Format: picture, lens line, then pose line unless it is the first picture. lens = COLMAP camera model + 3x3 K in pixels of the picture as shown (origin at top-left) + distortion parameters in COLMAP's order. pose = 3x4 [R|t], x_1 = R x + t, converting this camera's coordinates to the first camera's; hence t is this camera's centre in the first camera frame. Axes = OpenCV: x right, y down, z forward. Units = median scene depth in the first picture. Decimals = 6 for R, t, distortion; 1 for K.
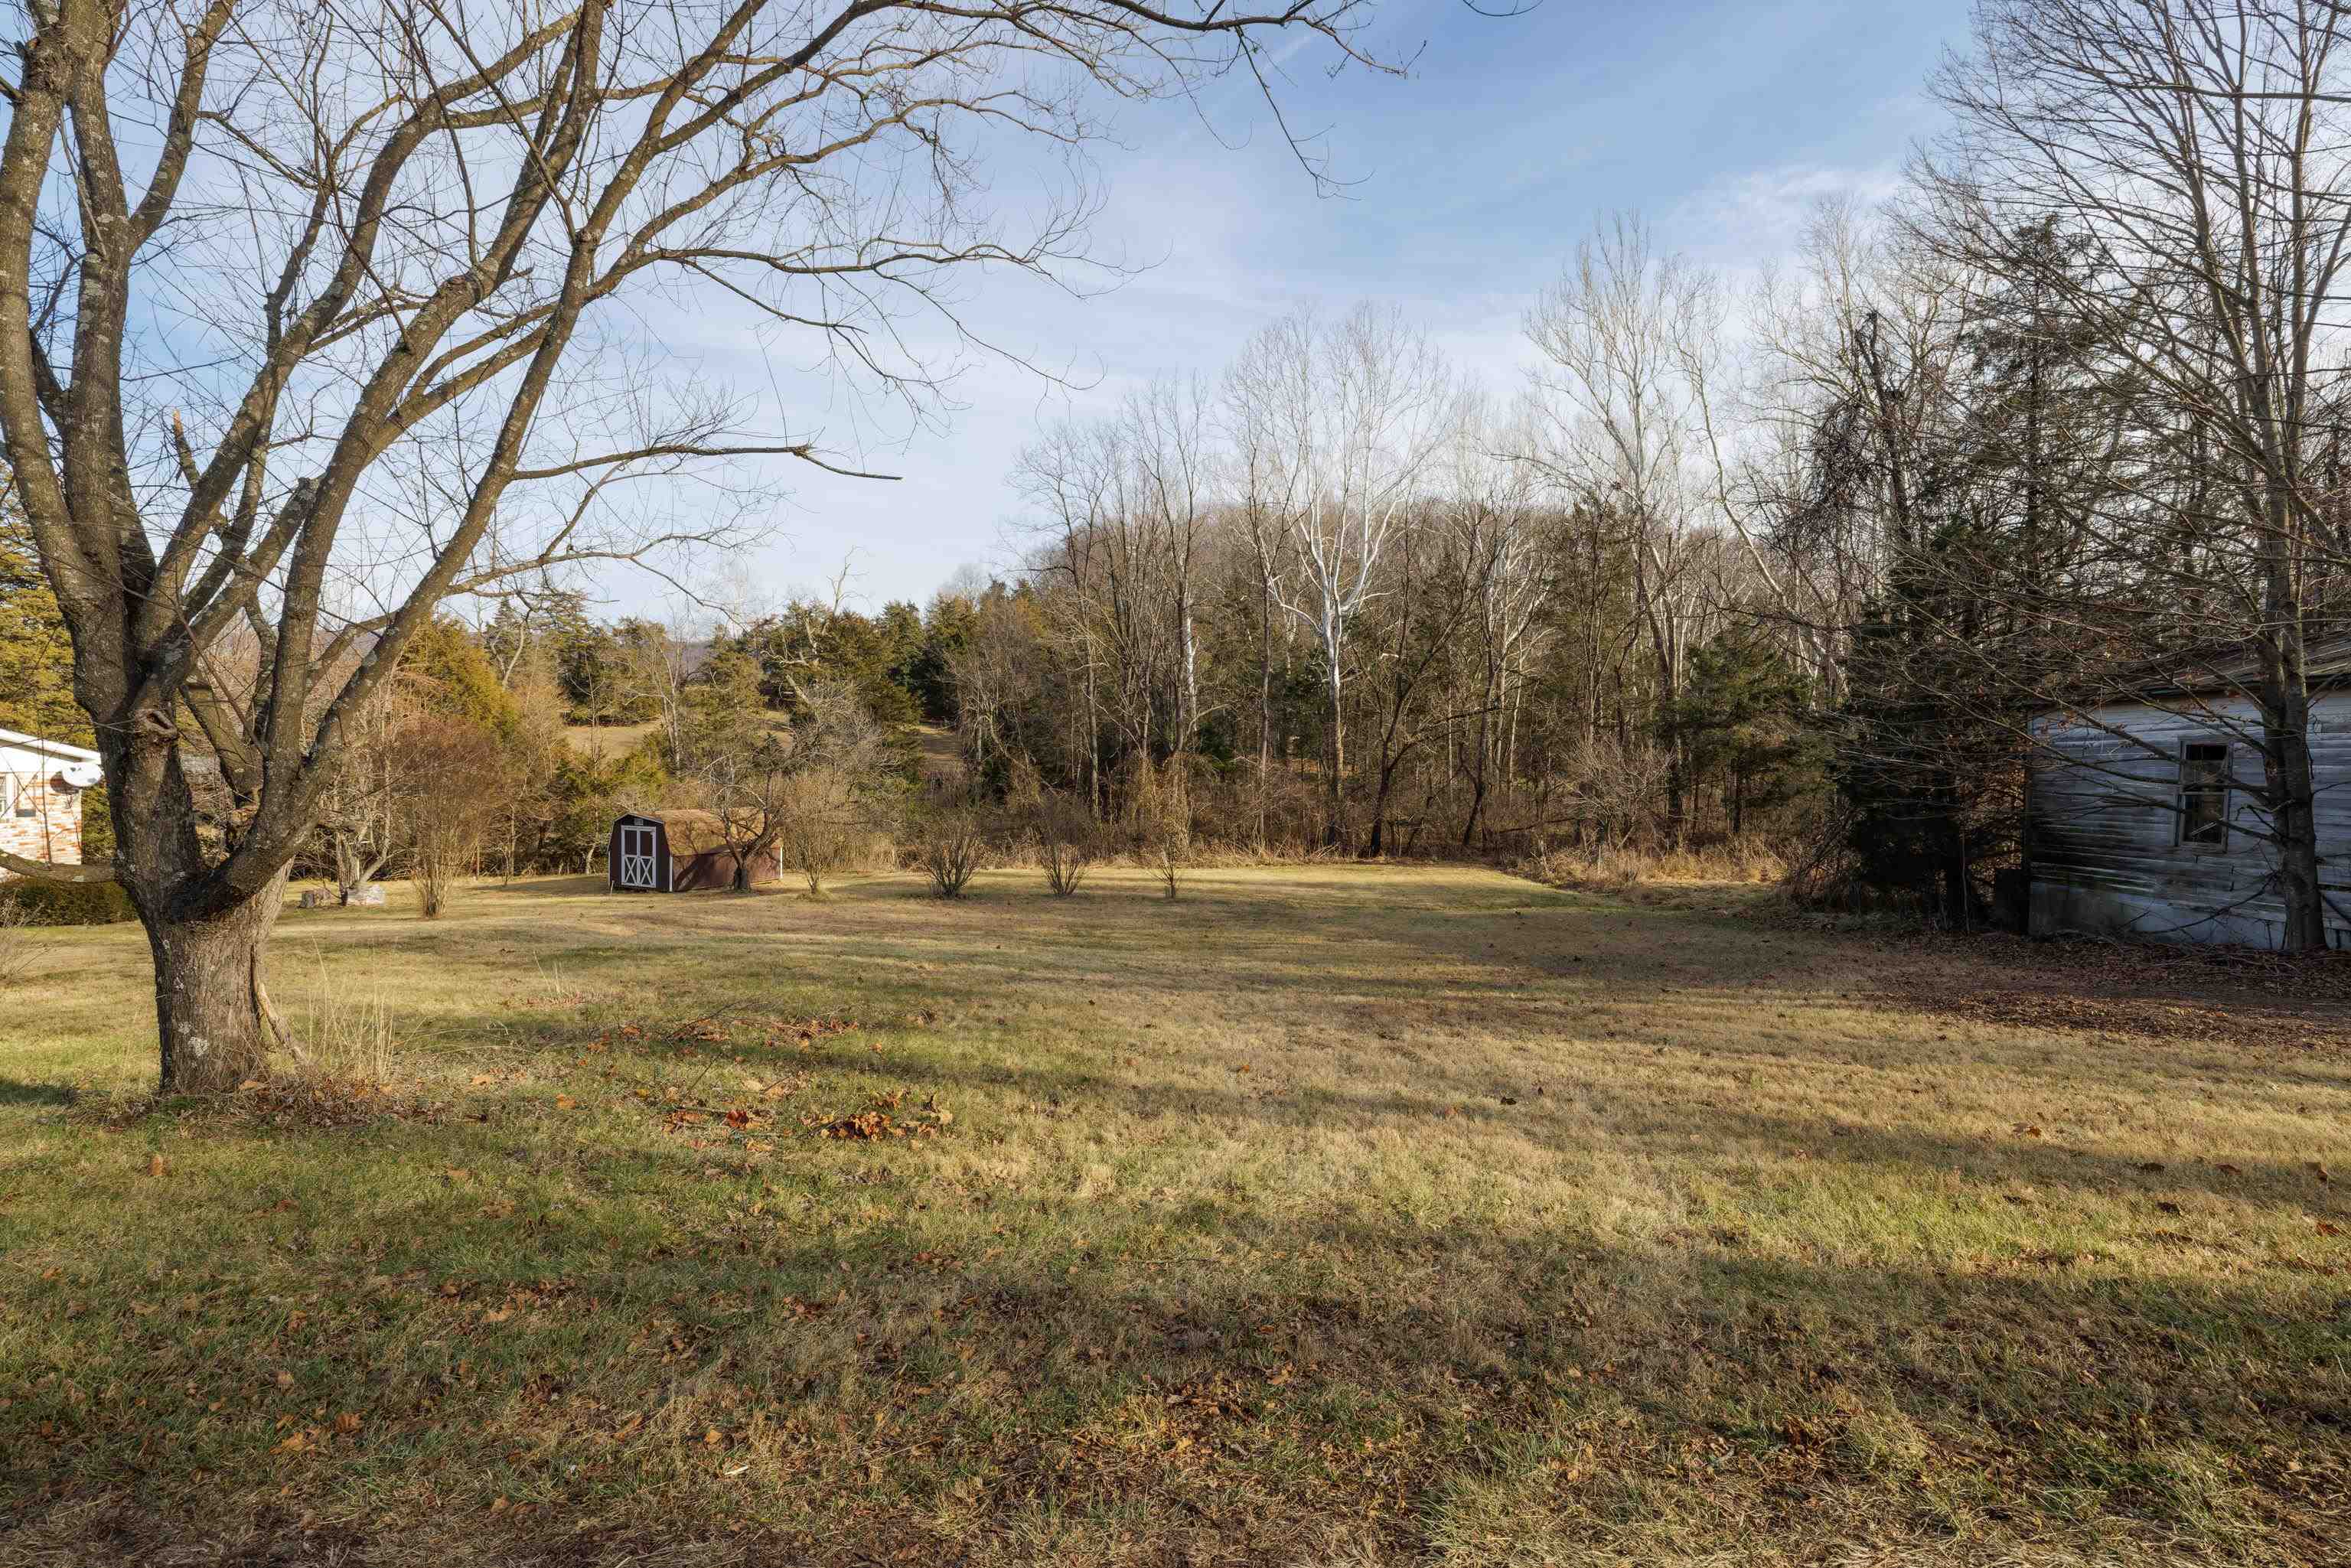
lens RADIAL K [[1030.2, 0, 1158.9], [0, 1030.2, 771.8], [0, 0, 1]] dist [0.015837, 0.000637]
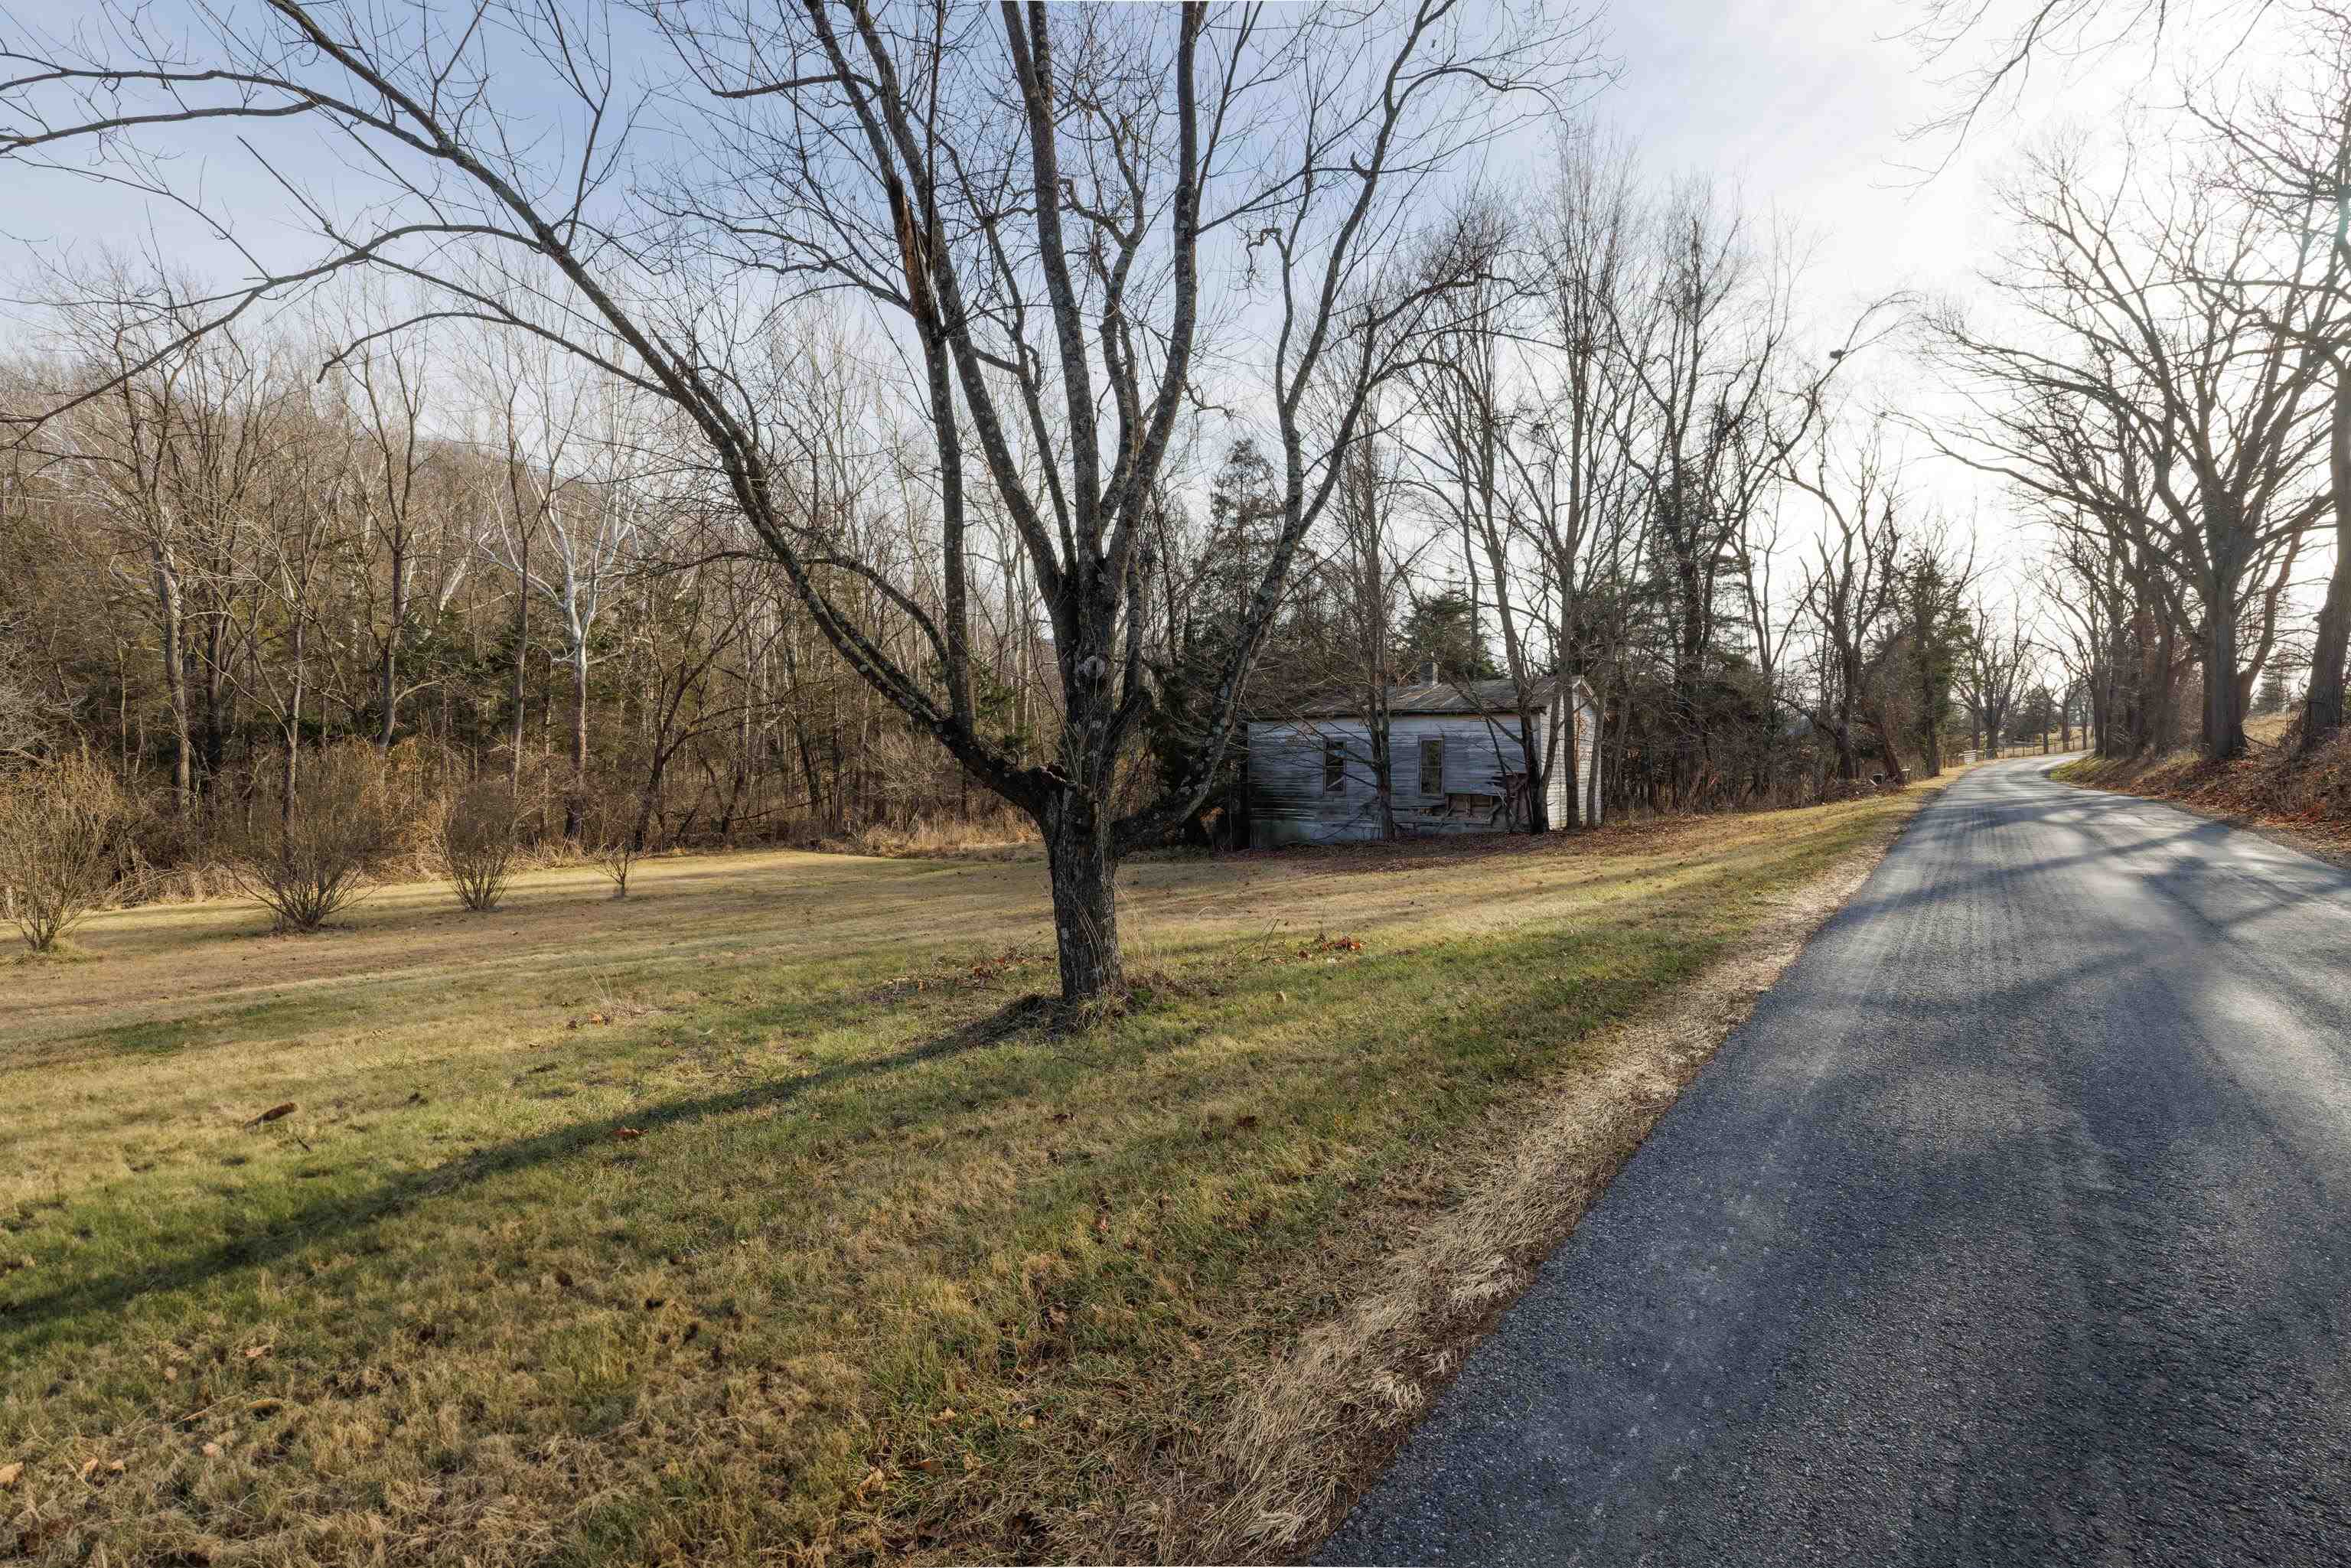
lens RADIAL K [[1030.2, 0, 1160.6], [0, 1030.2, 781.0], [0, 0, 1]] dist [0.015837, 0.000637]
pose [[0.552077, -0.011197, 0.833718, -0.475899], [0.006071, 0.999937, 0.009410, 0.015494], [-0.833771, -0.000133, 0.552111, 0.113687]]
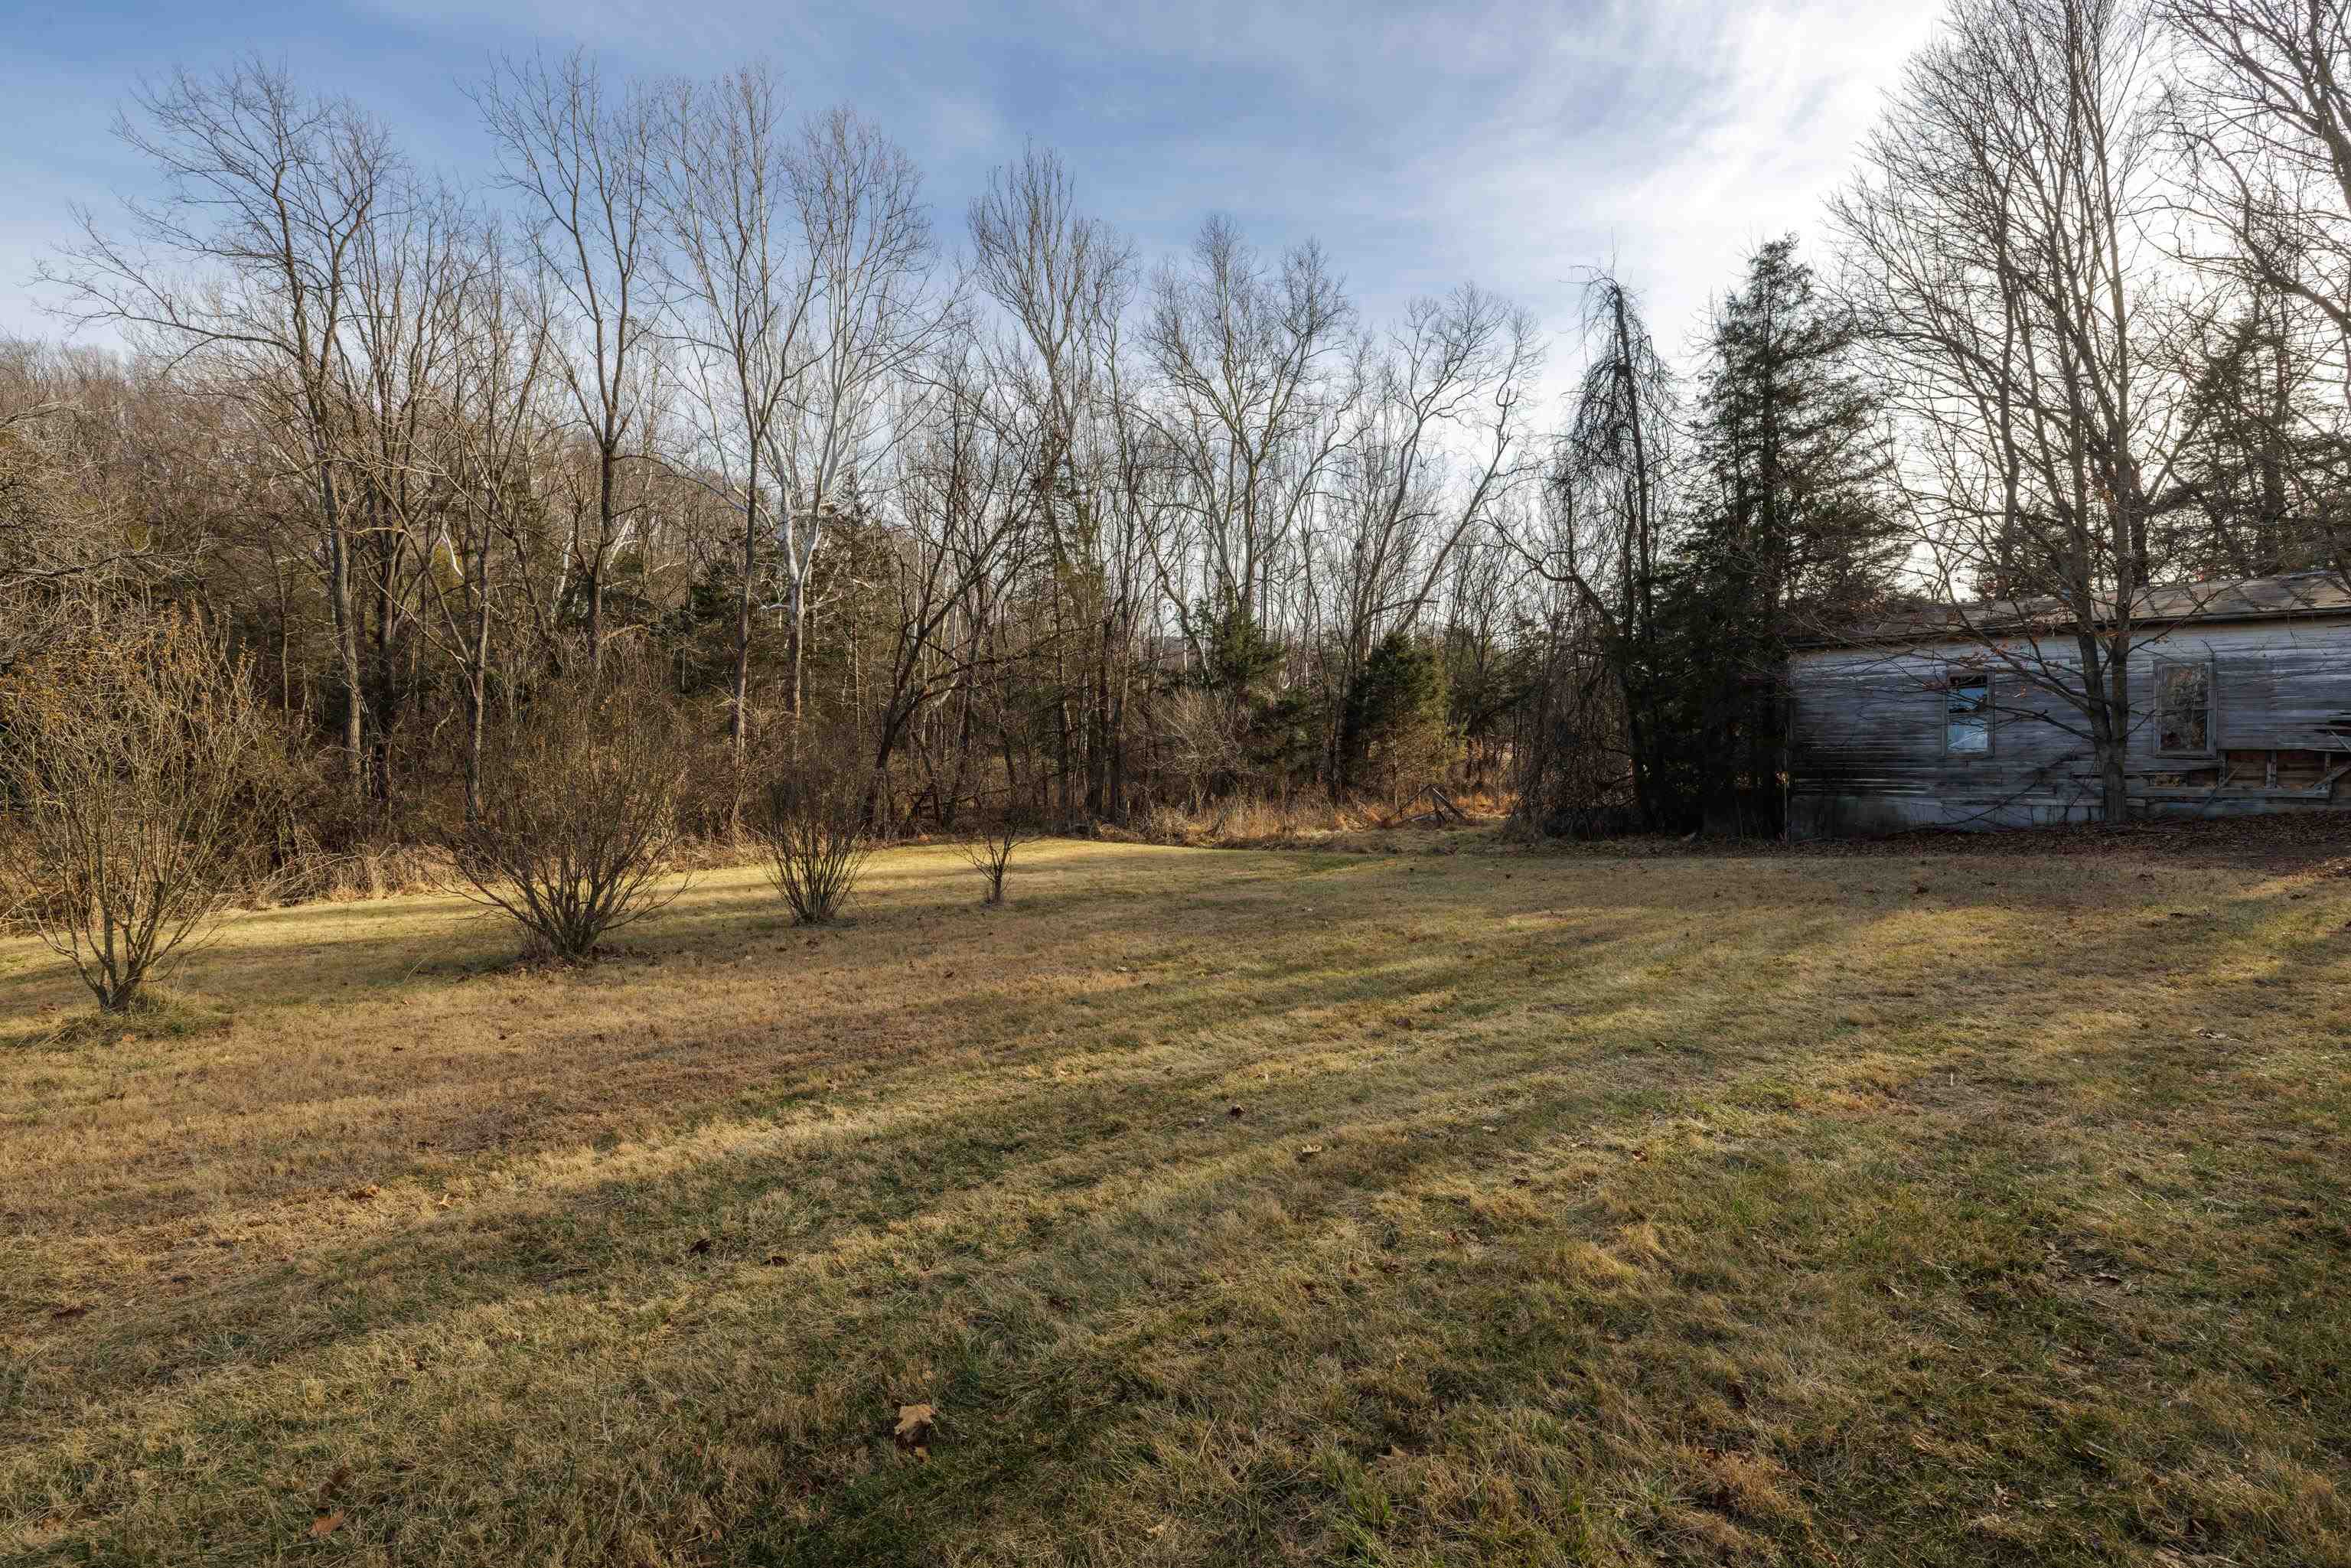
lens RADIAL K [[1030.2, 0, 1159.1], [0, 1030.2, 772.4], [0, 0, 1]] dist [0.015837, 0.000637]
pose [[0.621281, -0.005403, 0.783569, -0.377066], [0.004740, 0.999984, 0.003138, 0.049266], [-0.783574, 0.001765, 0.621296, 0.572809]]
